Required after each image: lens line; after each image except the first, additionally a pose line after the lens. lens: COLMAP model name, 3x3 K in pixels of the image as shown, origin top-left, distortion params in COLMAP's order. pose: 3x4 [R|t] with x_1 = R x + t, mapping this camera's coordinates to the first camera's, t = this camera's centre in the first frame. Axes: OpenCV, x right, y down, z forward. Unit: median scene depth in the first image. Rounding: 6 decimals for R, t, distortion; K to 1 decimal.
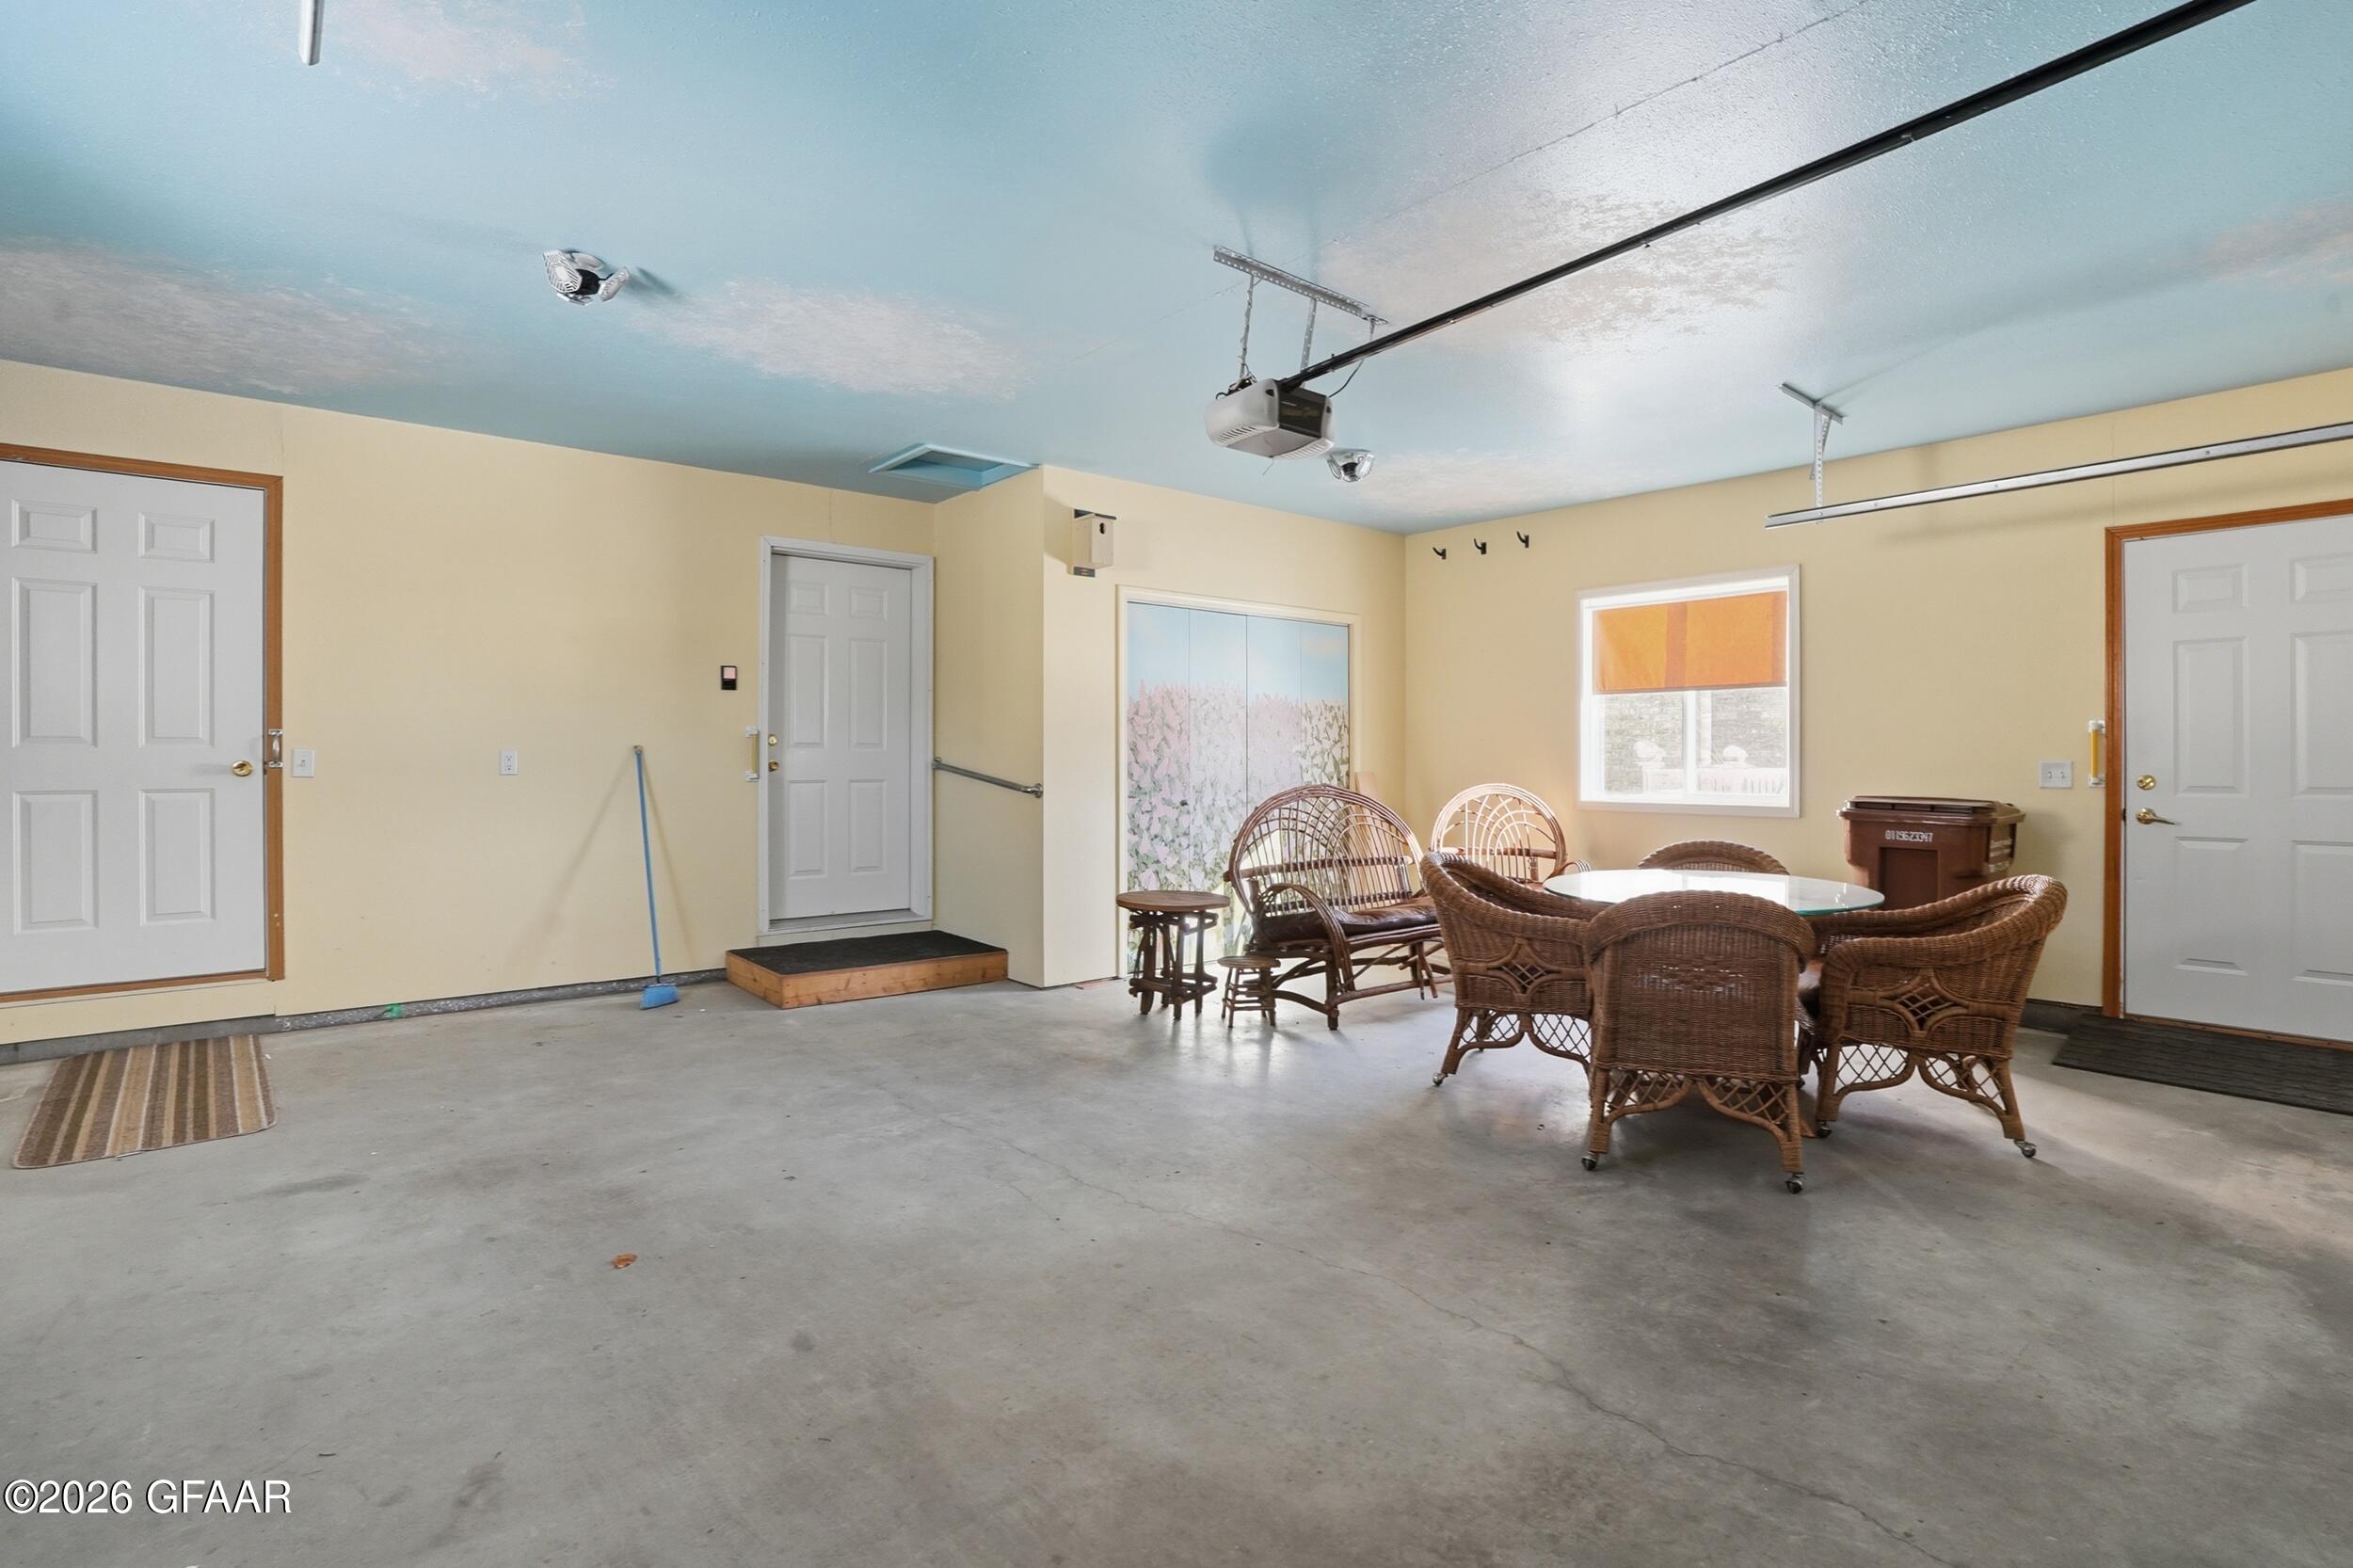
lens RADIAL K [[1109.0, 0, 1179.5], [0, 1109.0, 780.2], [0, 0, 1]] dist [-0.058122, 0.017537]
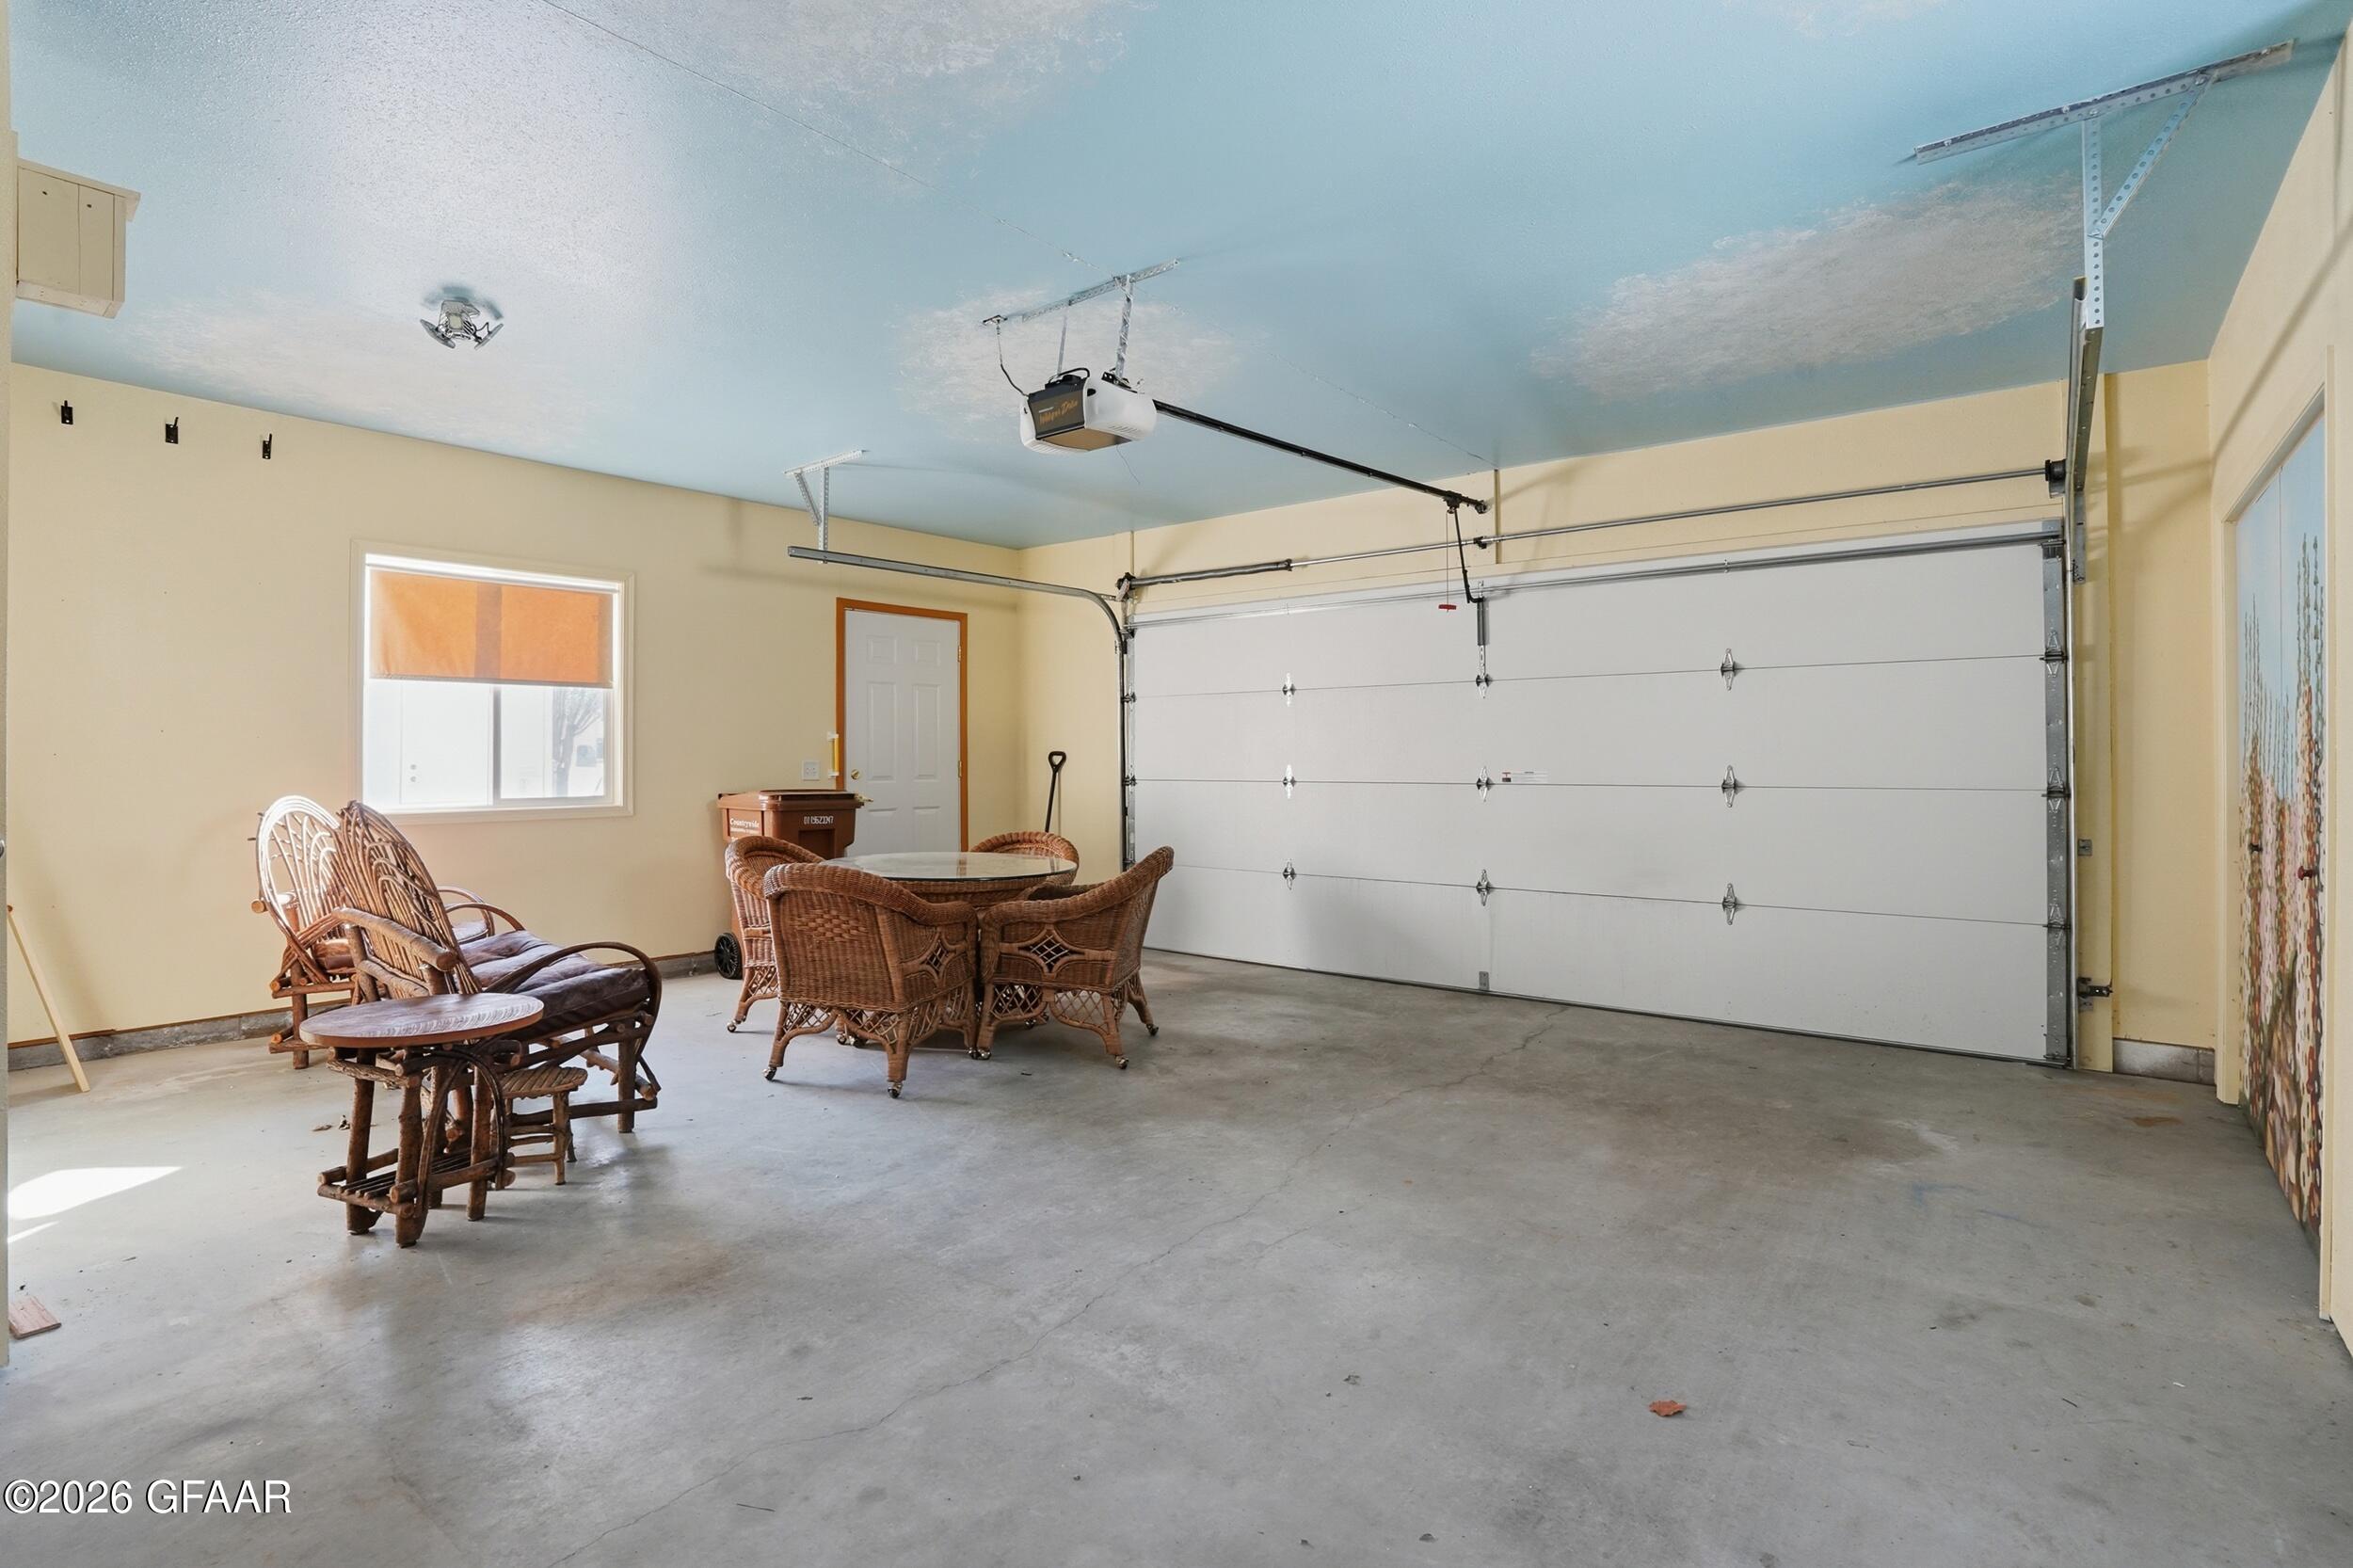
lens RADIAL K [[1109.0, 0, 1167.7], [0, 1109.0, 773.8], [0, 0, 1]] dist [-0.058122, 0.017537]
pose [[-0.176425, -0.013380, 0.984223, -0.940420], [0.016846, 0.999720, 0.016611, -0.024995], [-0.984170, 0.019511, -0.176150, 1.154635]]
